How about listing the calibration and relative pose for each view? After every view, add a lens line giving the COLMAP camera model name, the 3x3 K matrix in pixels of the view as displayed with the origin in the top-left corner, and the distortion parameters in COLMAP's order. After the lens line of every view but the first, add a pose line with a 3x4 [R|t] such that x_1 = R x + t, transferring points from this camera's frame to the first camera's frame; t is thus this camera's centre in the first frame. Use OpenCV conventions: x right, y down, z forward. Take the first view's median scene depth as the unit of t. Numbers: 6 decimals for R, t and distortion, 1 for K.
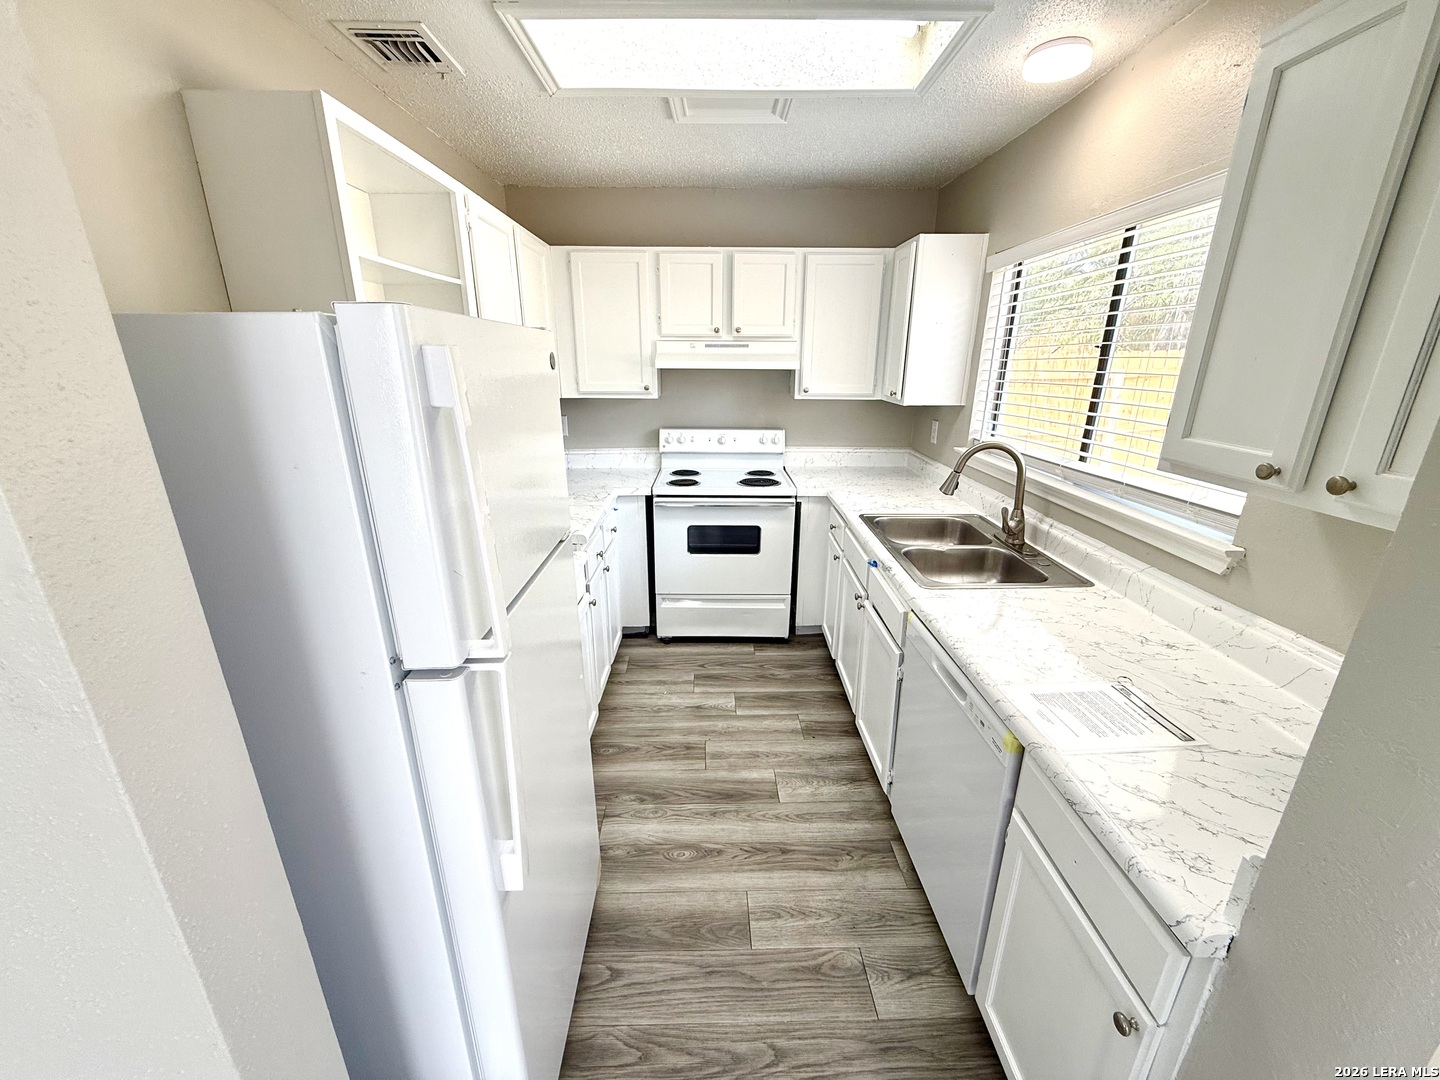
lens RADIAL K [[574.3, 0, 719.4], [0, 574.3, 539.8], [0, 0, 1]] dist [0.001624, 0.000201]
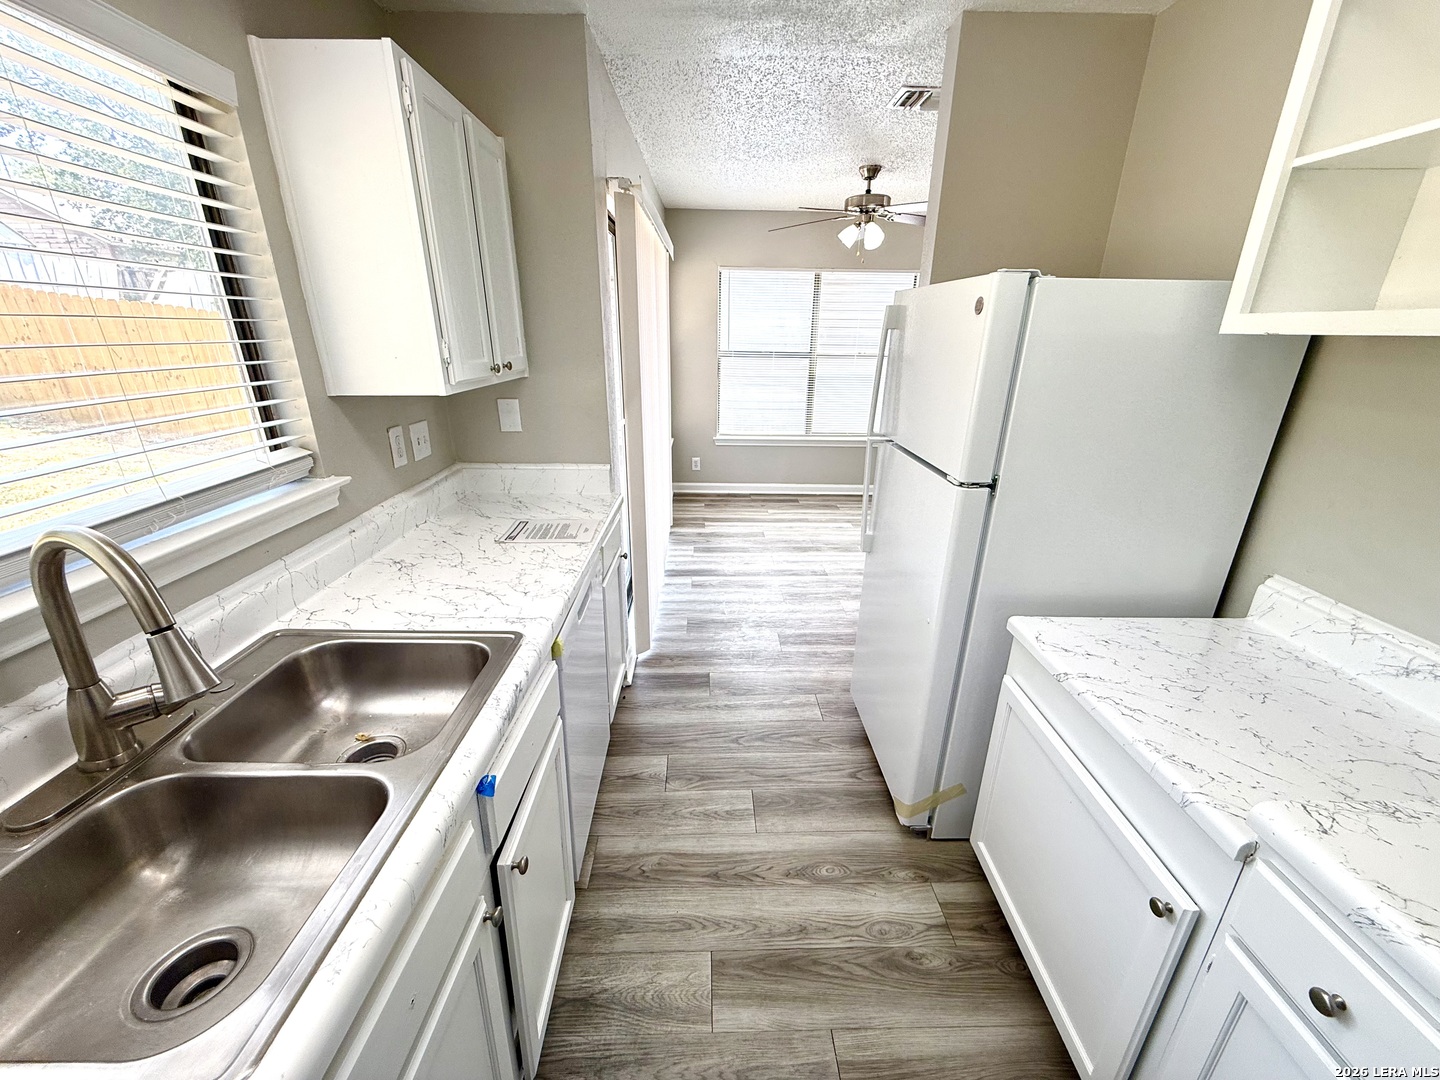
lens RADIAL K [[574.3, 0, 720.6], [0, 574.3, 541.9], [0, 0, 1]] dist [0.001624, 0.000201]
pose [[-0.999980, -0.005292, -0.003326, 0.114616], [-0.006213, 0.783571, 0.621271, -0.426325], [-0.000682, 0.621280, -0.783589, 1.434632]]
